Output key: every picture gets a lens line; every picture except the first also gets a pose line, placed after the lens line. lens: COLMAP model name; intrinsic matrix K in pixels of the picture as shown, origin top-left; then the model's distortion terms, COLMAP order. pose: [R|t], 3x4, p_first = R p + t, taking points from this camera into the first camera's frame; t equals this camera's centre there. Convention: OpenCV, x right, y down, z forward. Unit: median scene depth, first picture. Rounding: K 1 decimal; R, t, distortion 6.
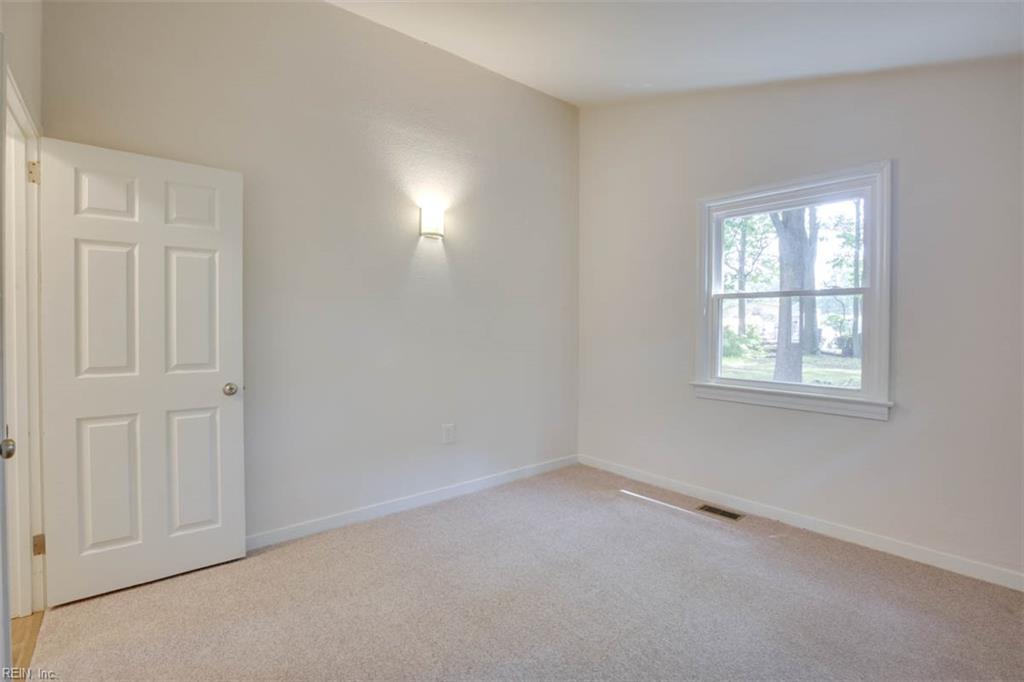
lens RADIAL K [[490.4, 0, 524.8], [0, 490.4, 331.2], [0, 0, 1]] dist [-0.000337, -0.000142]
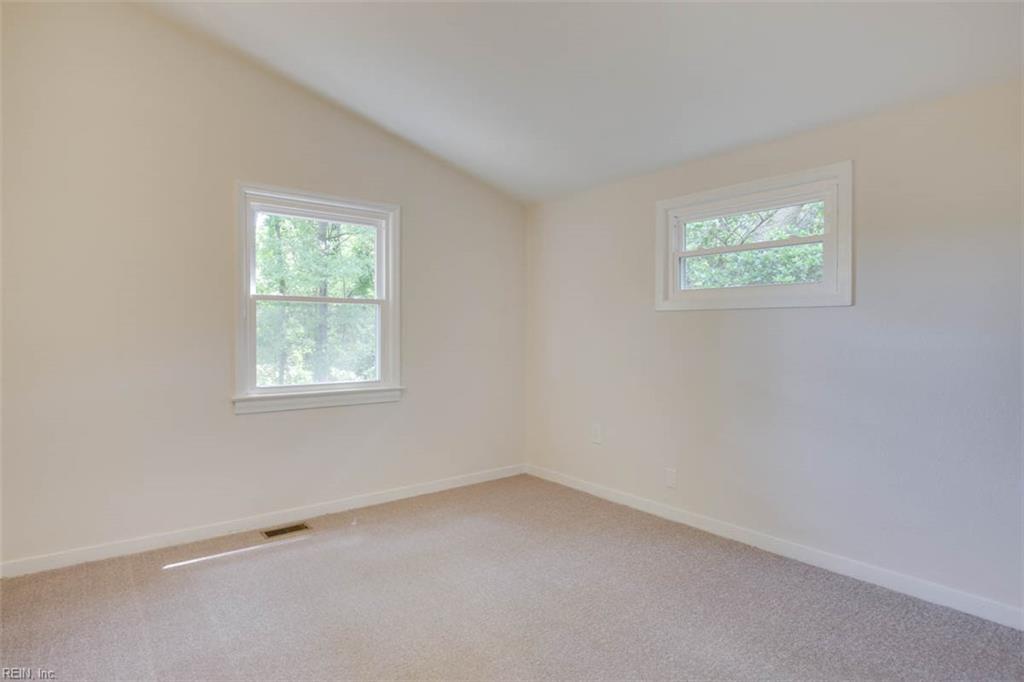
lens RADIAL K [[474.1, 0, 511.2], [0, 474.1, 338.6], [0, 0, 1]] dist [-0.004375, -0.000449]
pose [[0.130027, -0.021628, 0.991275, -0.424563], [0.013873, 0.999704, 0.019992, -0.006620], [-0.991413, 0.011153, 0.130288, 0.453157]]
